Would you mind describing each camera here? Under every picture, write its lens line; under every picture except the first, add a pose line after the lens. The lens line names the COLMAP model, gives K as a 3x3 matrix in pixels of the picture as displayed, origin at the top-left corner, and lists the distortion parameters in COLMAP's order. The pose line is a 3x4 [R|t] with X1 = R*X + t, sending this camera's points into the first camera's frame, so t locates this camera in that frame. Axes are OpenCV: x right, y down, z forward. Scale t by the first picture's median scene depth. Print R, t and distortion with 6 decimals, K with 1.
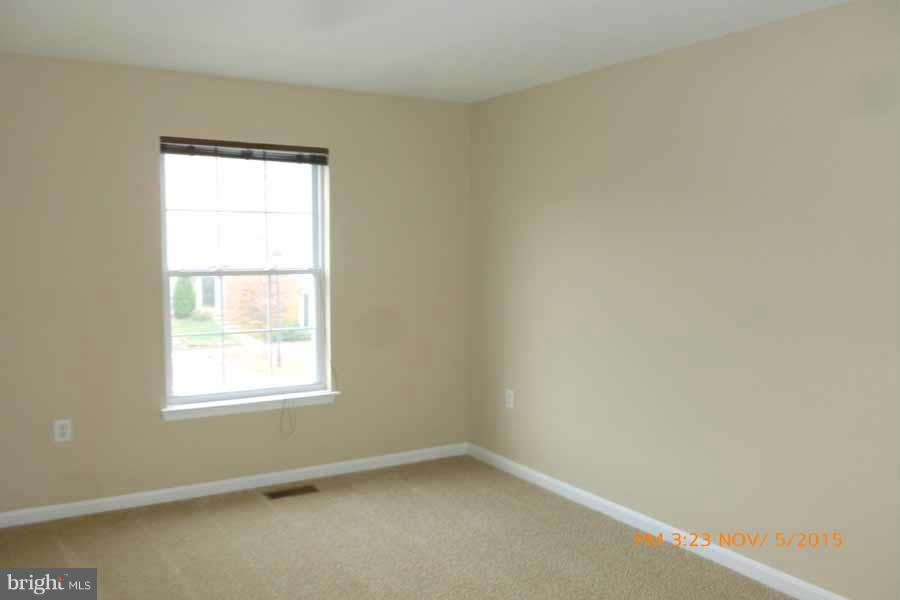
lens RADIAL K [[777.1, 0, 448.7], [0, 777.1, 302.3], [0, 0, 1]] dist [-0.022737, -0.009071]
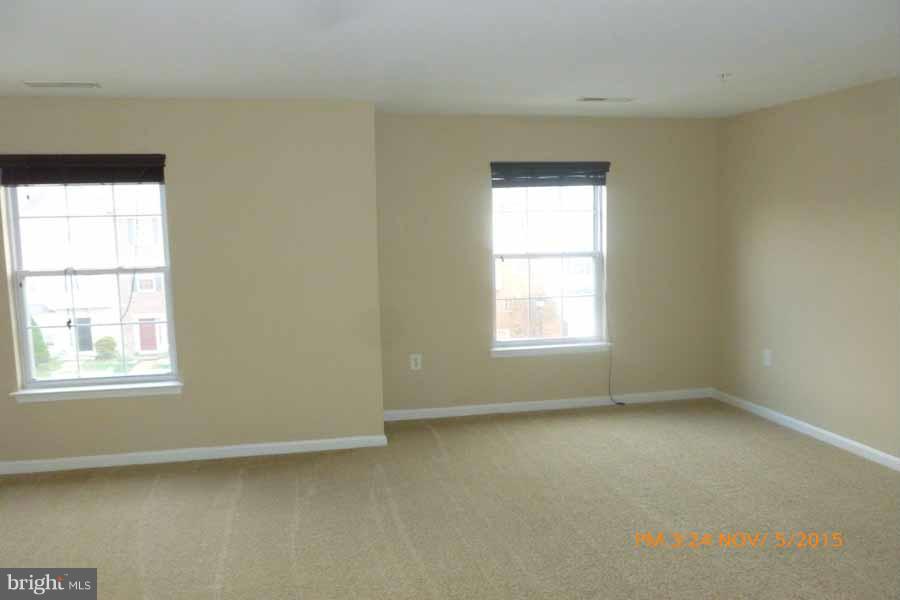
lens RADIAL K [[777.1, 0, 447.7], [0, 777.1, 300.6], [0, 0, 1]] dist [-0.022737, -0.009071]
pose [[0.937214, 0.026816, -0.347721, 0.069522], [-0.005551, 0.998060, 0.062008, -0.047670], [0.348709, -0.056185, 0.935545, -0.415328]]
